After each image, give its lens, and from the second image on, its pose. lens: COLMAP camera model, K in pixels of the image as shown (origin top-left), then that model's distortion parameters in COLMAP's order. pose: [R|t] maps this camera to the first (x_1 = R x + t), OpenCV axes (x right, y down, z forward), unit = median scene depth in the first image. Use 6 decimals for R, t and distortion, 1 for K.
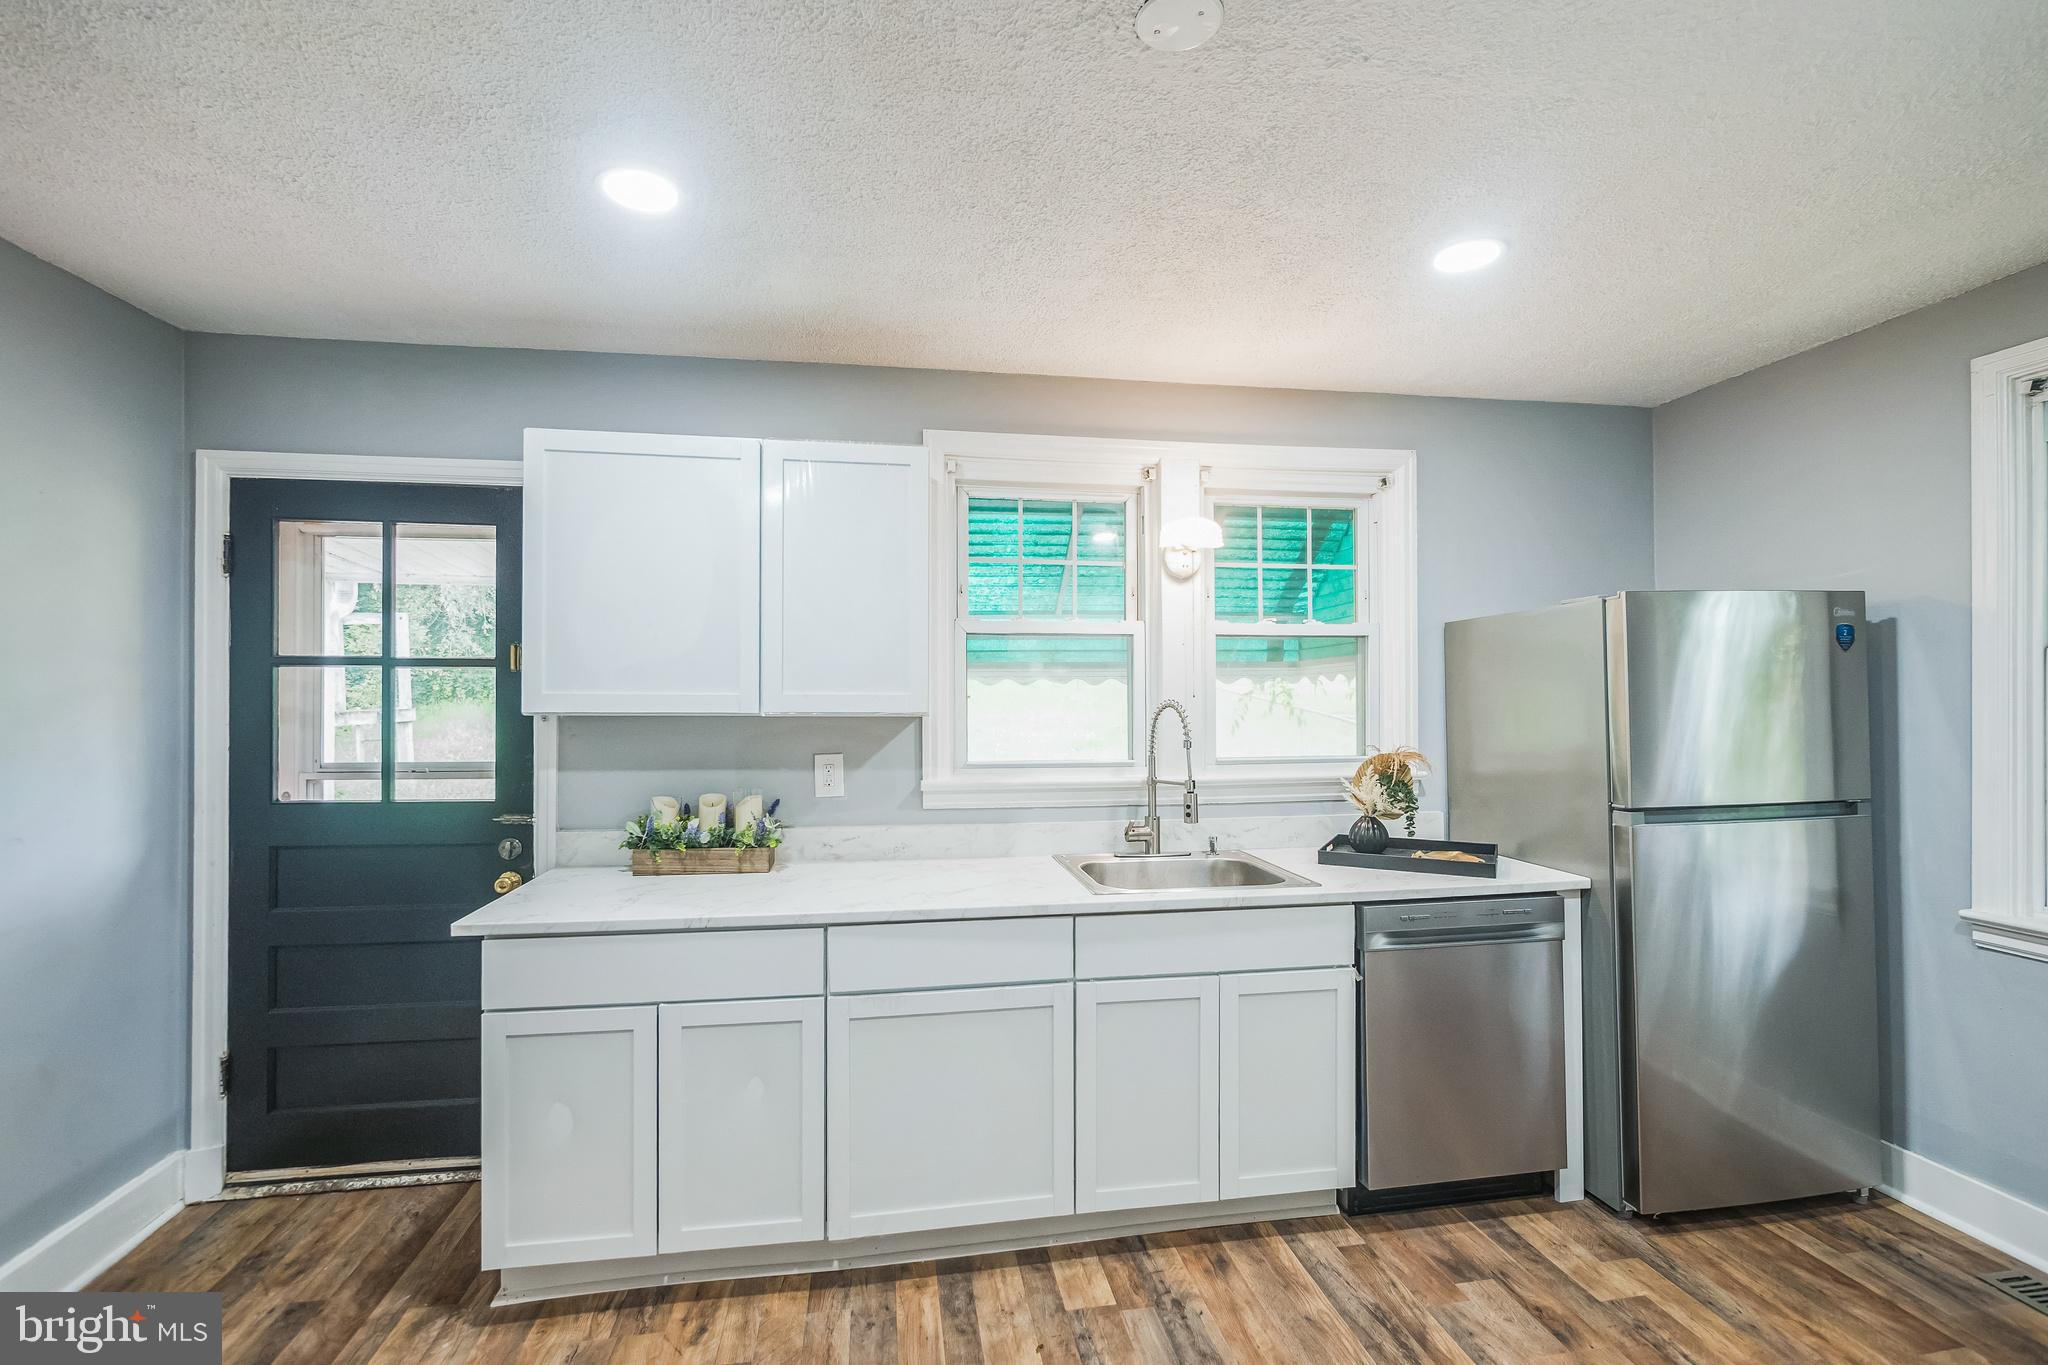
lens RADIAL K [[864.0, 0, 1013.8], [0, 864.0, 699.1], [0, 0, 1]] dist [-0.008794, 0.000173]
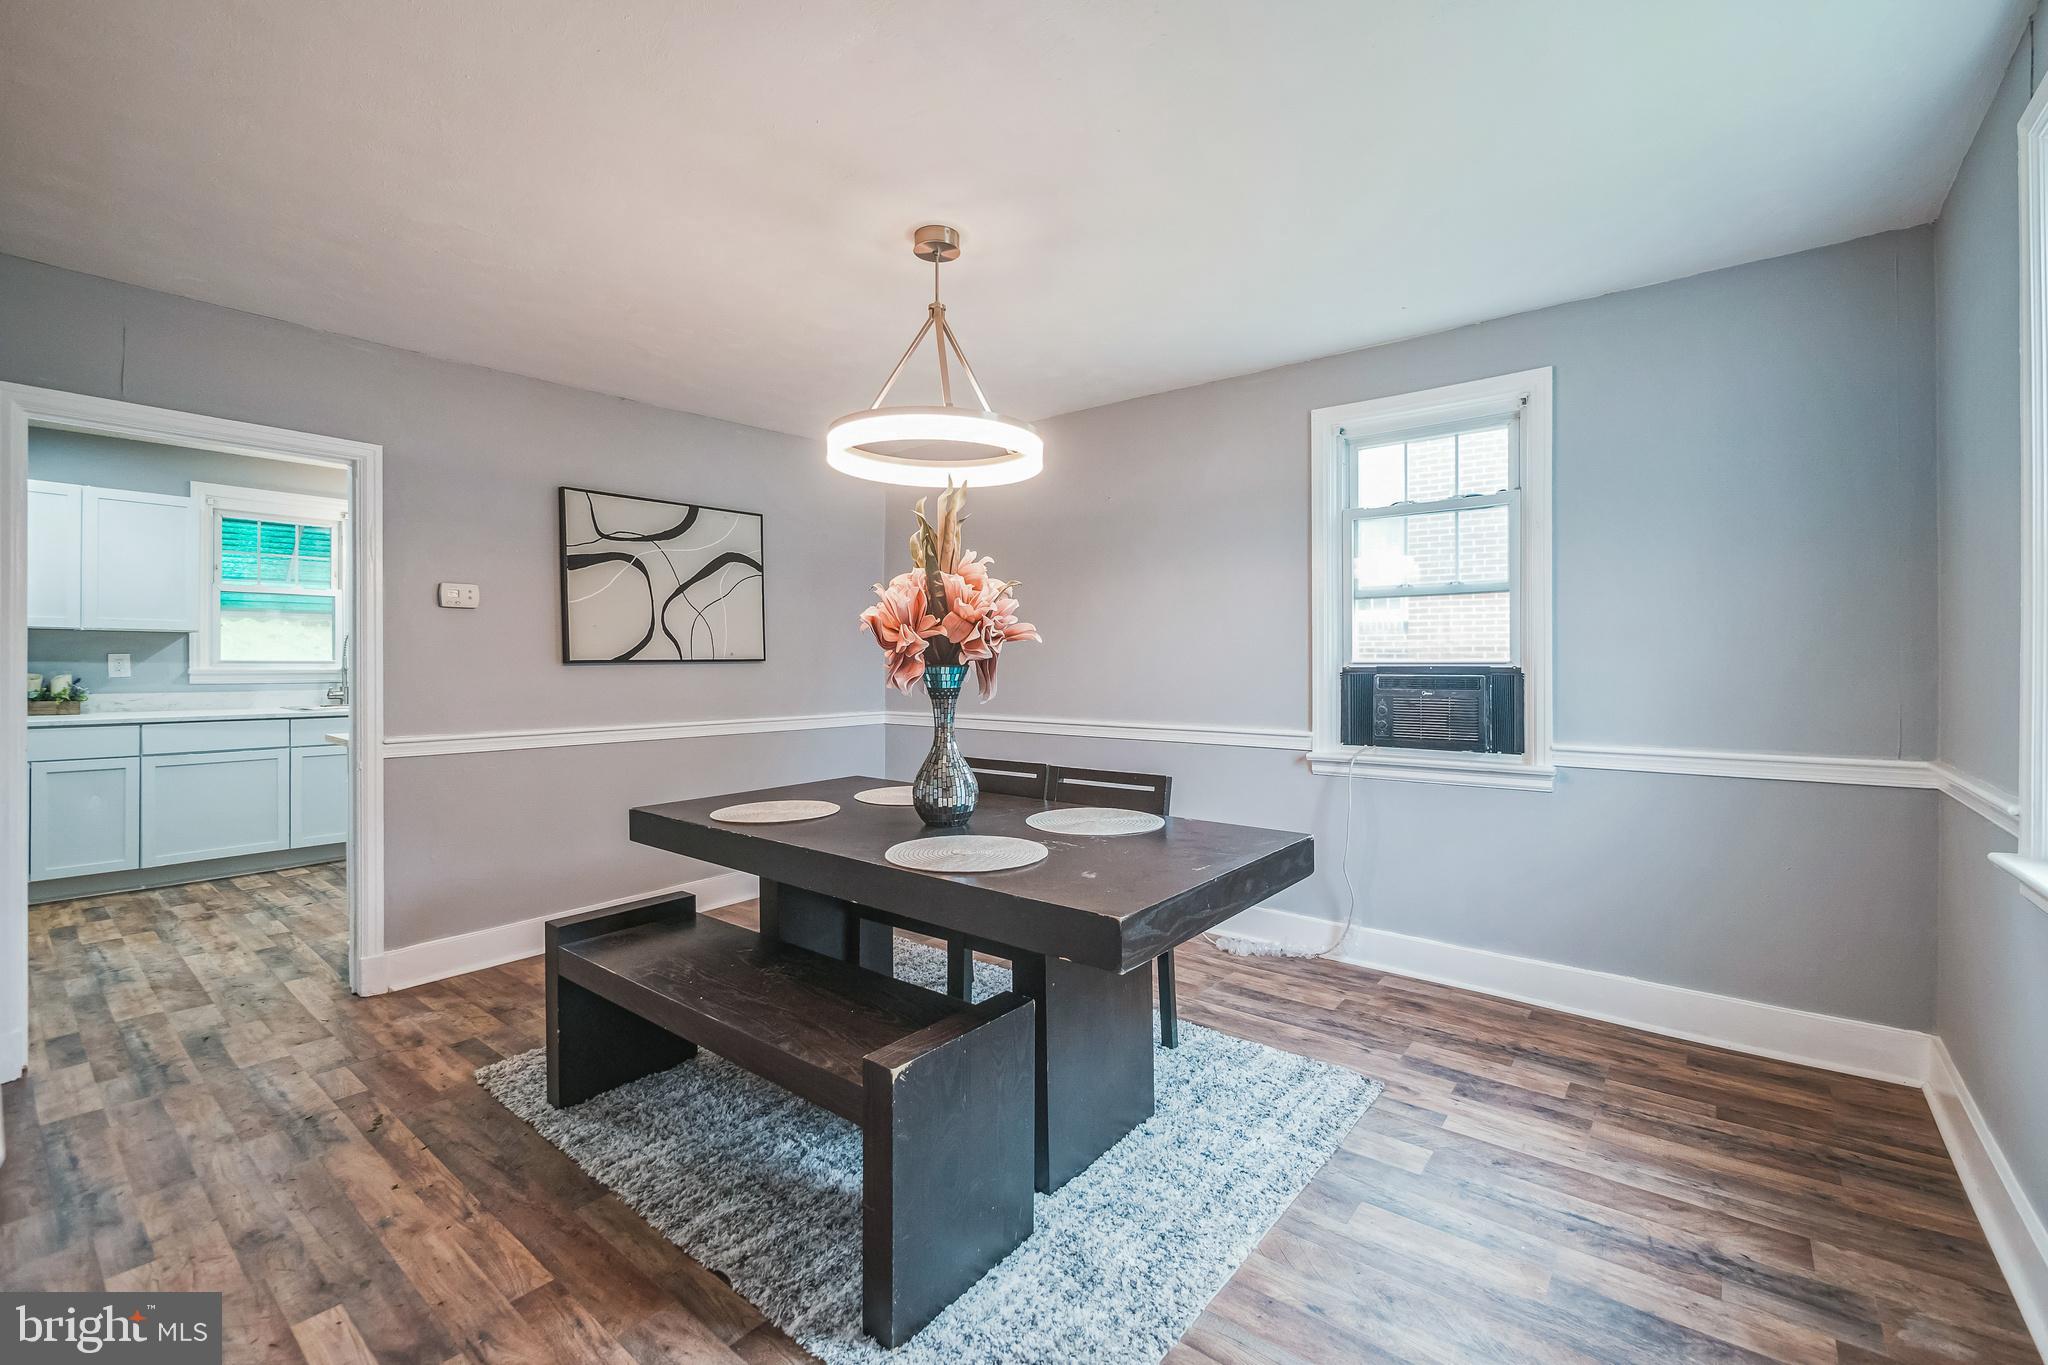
lens RADIAL K [[864.0, 0, 1021.9], [0, 864.0, 660.9], [0, 0, 1]] dist [-0.008794, 0.000173]
pose [[0.740035, 0.004791, 0.672552, -0.023707], [-0.005646, 0.999984, -0.000911, 0.084779], [-0.672545, -0.003123, 0.740050, -1.944139]]
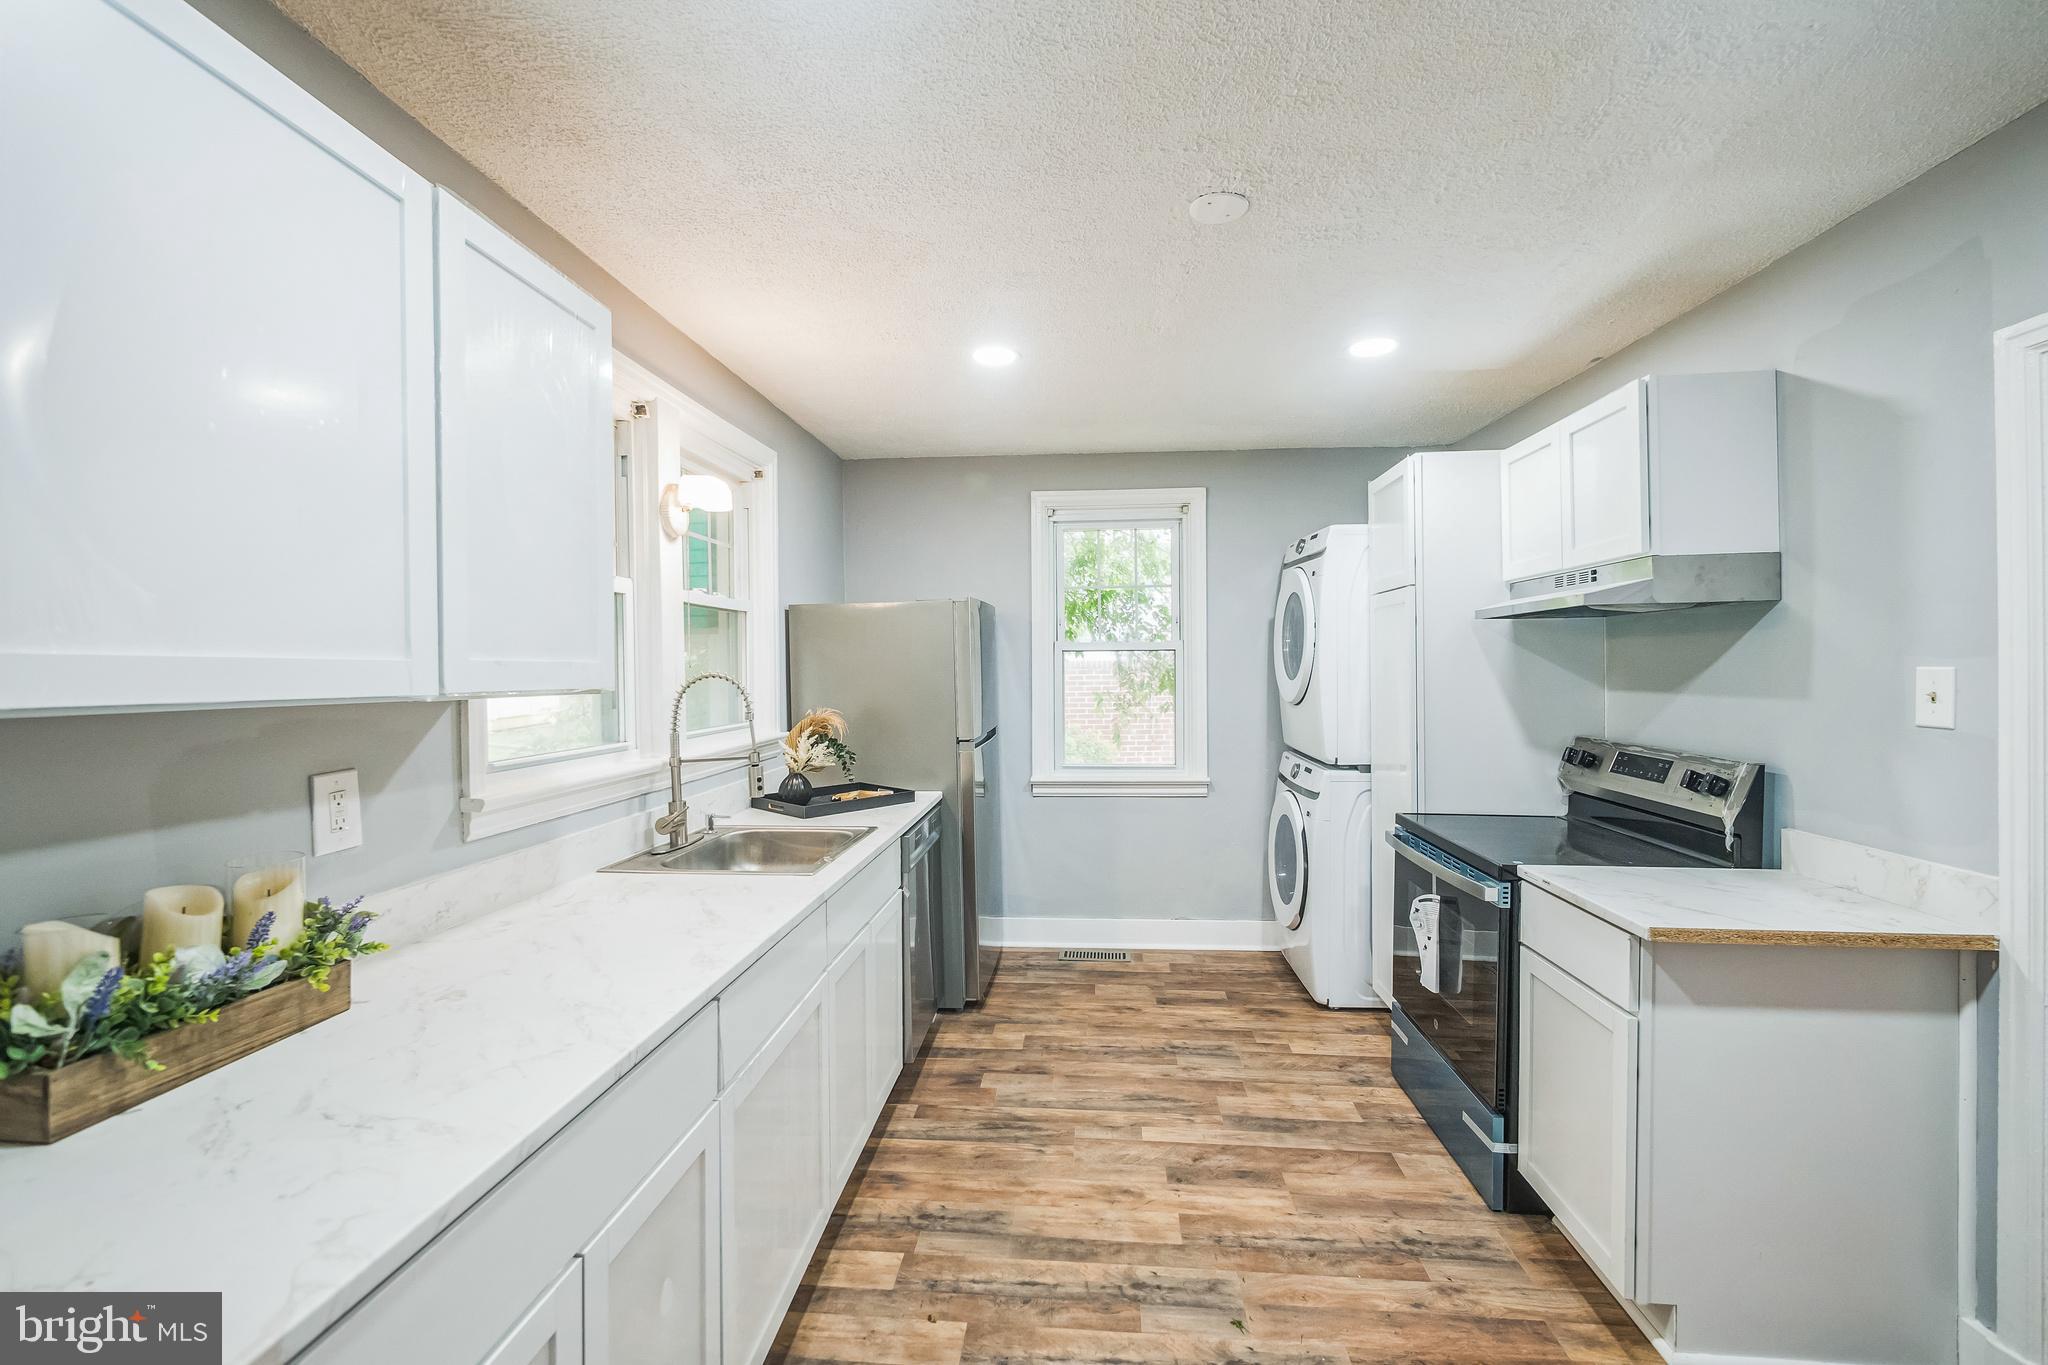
lens RADIAL K [[864.0, 0, 1012.5], [0, 864.0, 667.0], [0, 0, 1]] dist [-0.008794, 0.000173]
pose [[0.244812, 0.001133, 0.969570, -0.767579], [0.006929, 0.999972, -0.002919, 0.002563], [-0.969546, 0.007433, 0.244797, 0.554455]]
